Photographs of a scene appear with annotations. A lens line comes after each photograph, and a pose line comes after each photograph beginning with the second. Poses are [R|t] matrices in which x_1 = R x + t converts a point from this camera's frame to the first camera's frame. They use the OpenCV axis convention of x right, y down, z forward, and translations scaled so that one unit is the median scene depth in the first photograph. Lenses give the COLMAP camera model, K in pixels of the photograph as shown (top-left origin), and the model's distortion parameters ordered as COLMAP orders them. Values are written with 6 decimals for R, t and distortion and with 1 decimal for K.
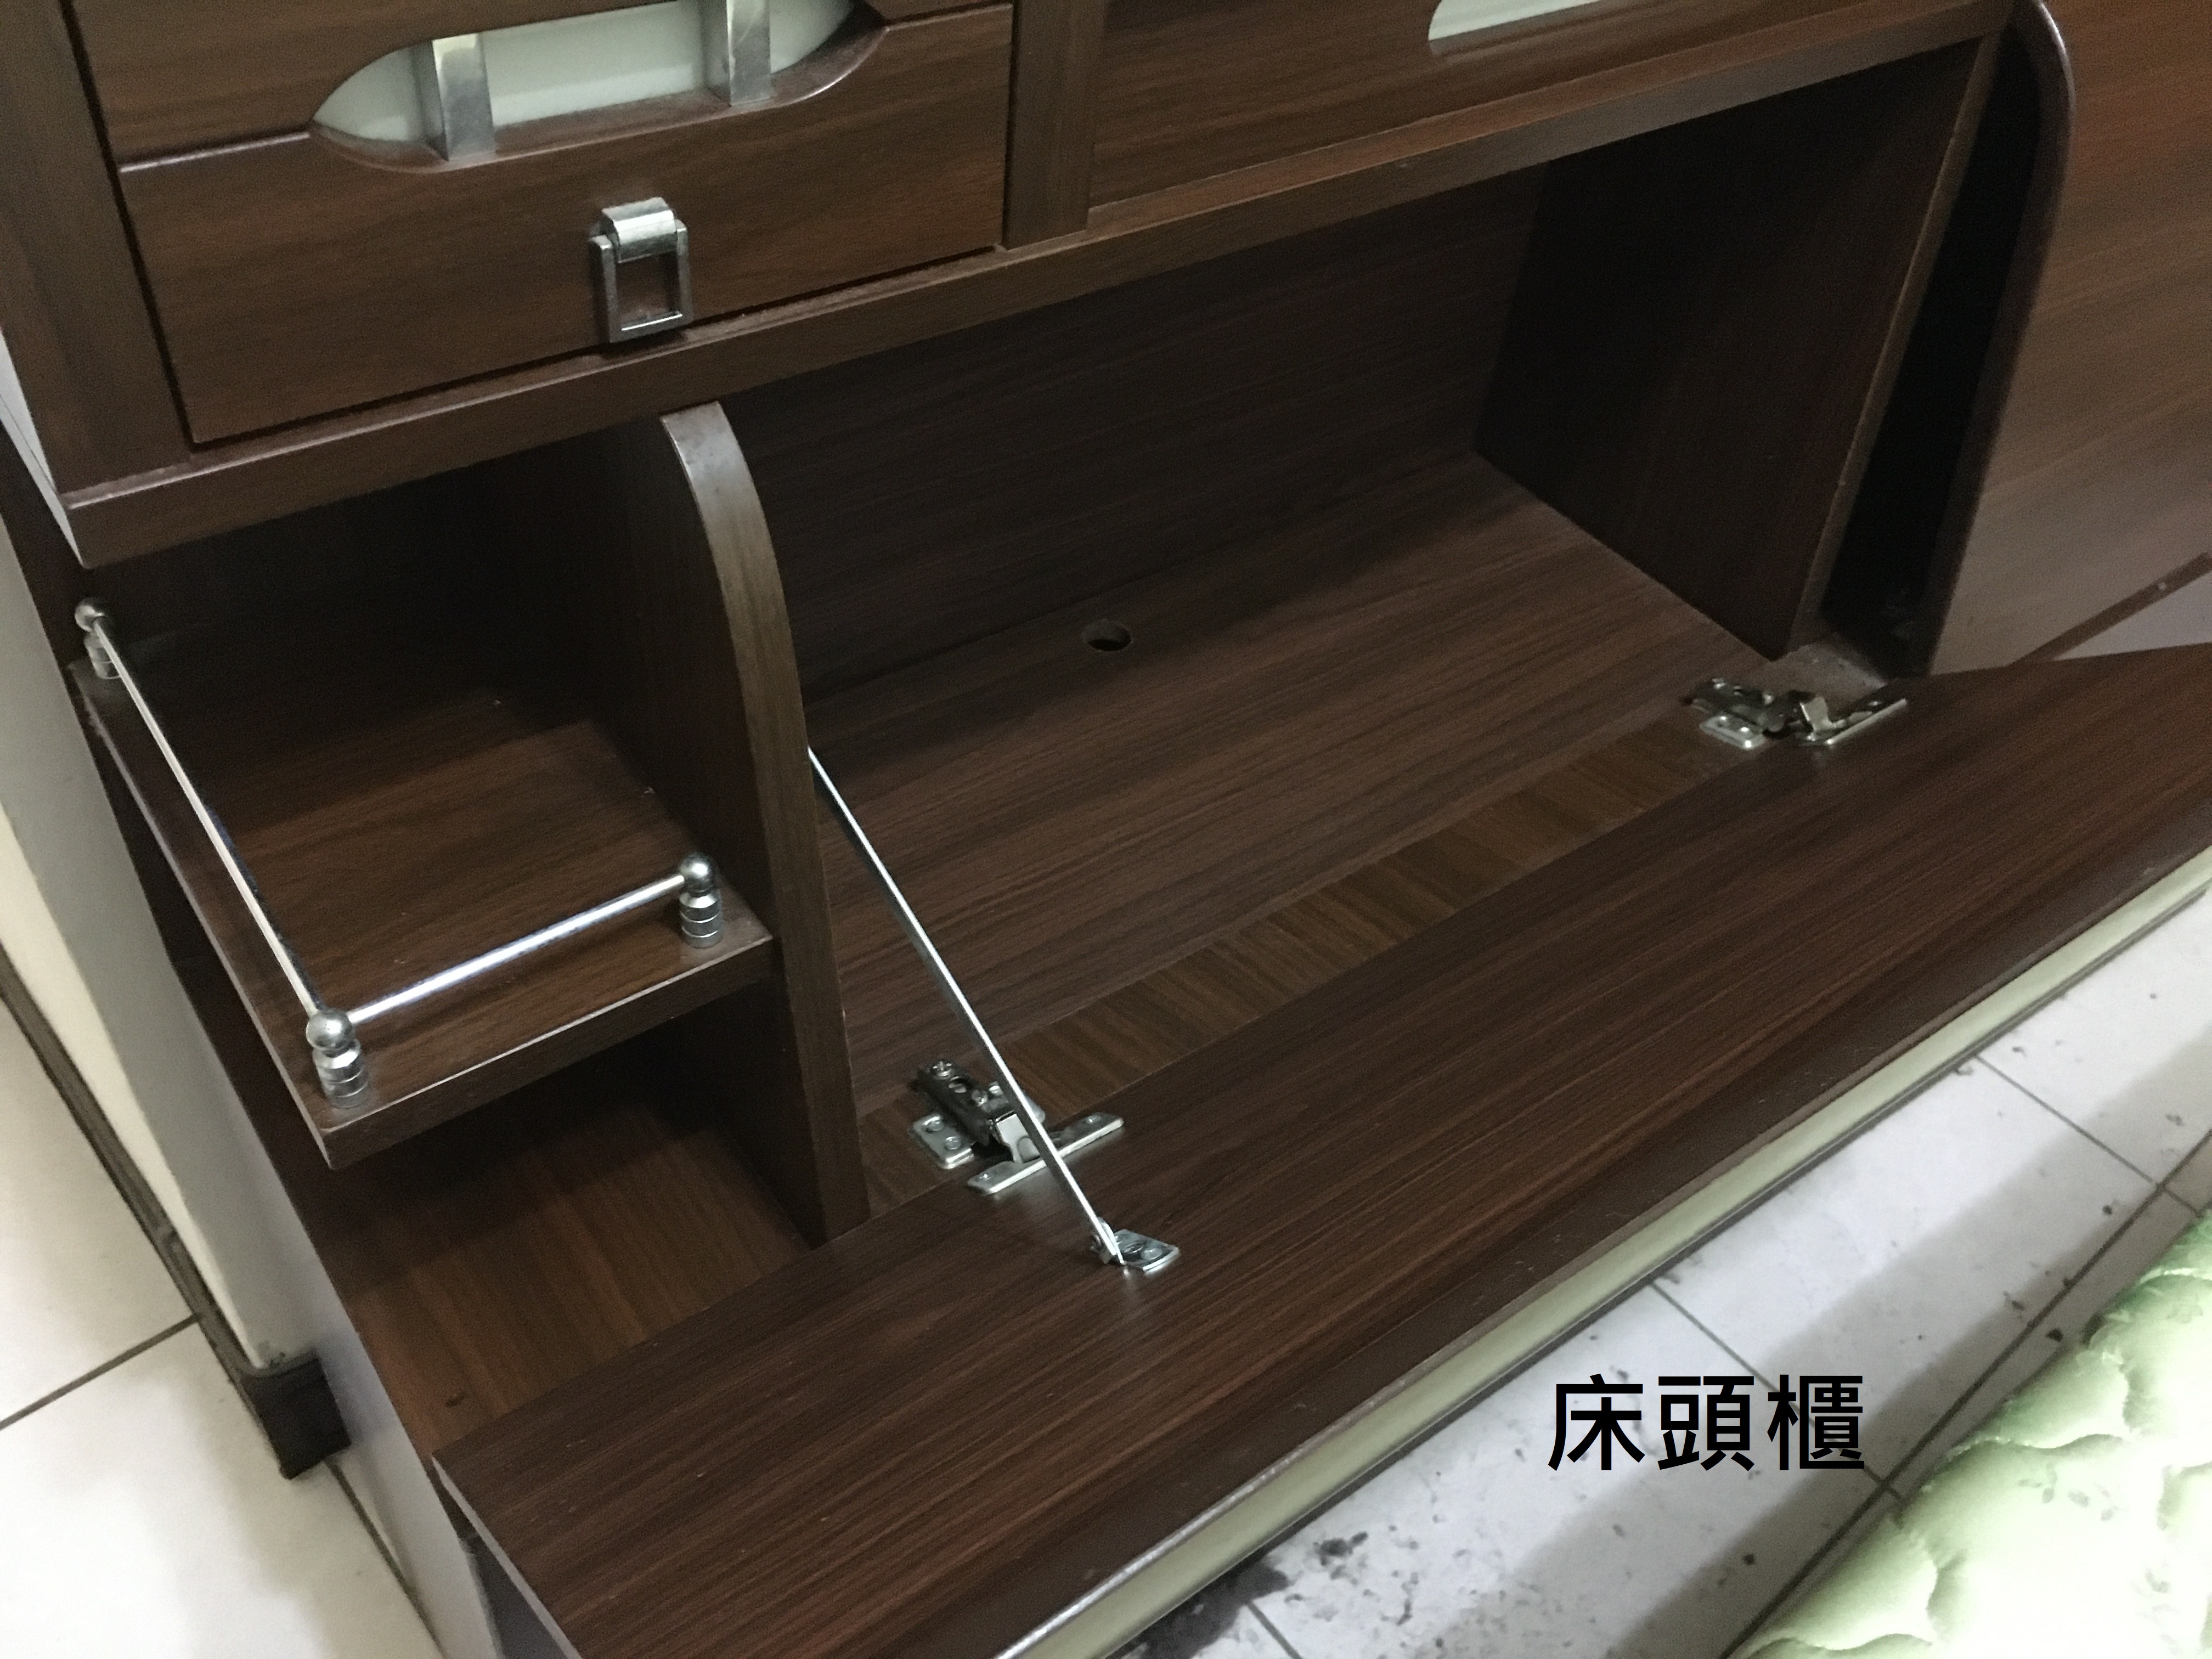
lens RADIAL K [[1880.1, 0, 1096.8], [0, 1880.1, 832.0], [0, 0, 1]] dist [0.080687, -0.110696]
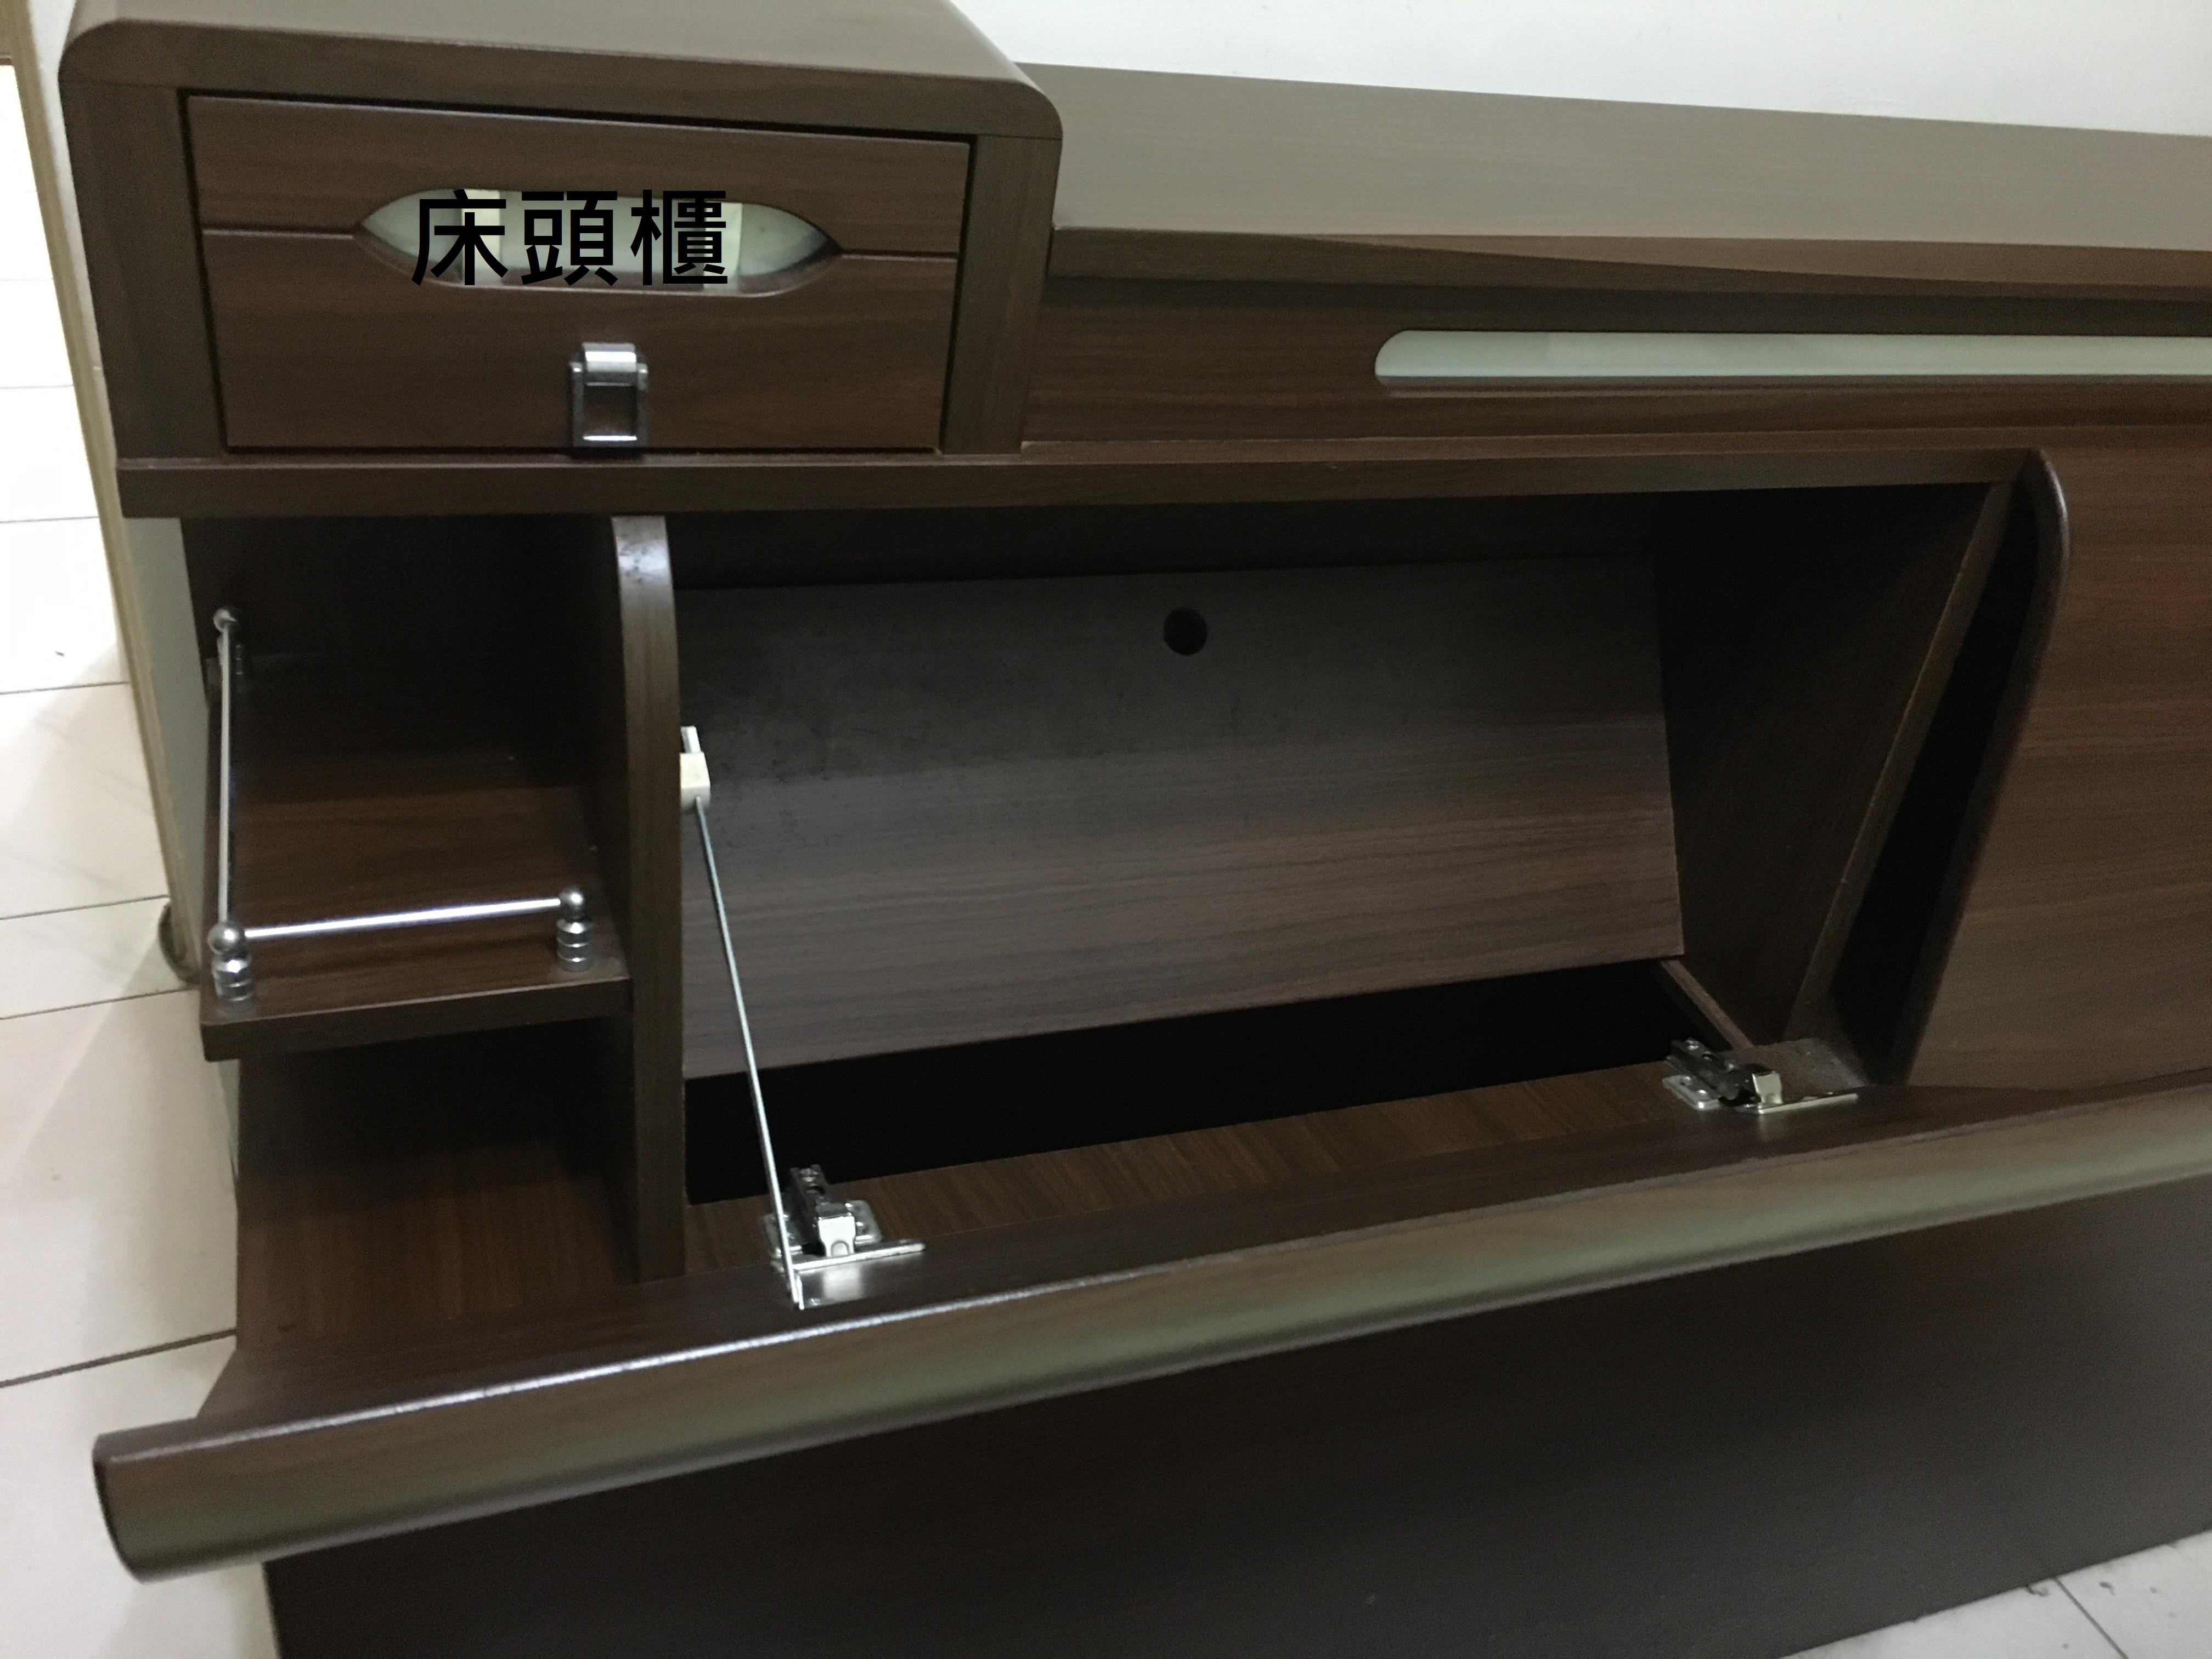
lens RADIAL K [[1880.1, 0, 1108.0], [0, 1880.1, 839.8], [0, 0, 1]] dist [0.080687, -0.110696]
pose [[0.958671, 0.211117, -0.190733, 0.294010], [-0.242706, 0.956644, -0.161017, 0.085113], [0.148470, 0.200654, 0.968346, -0.092057]]
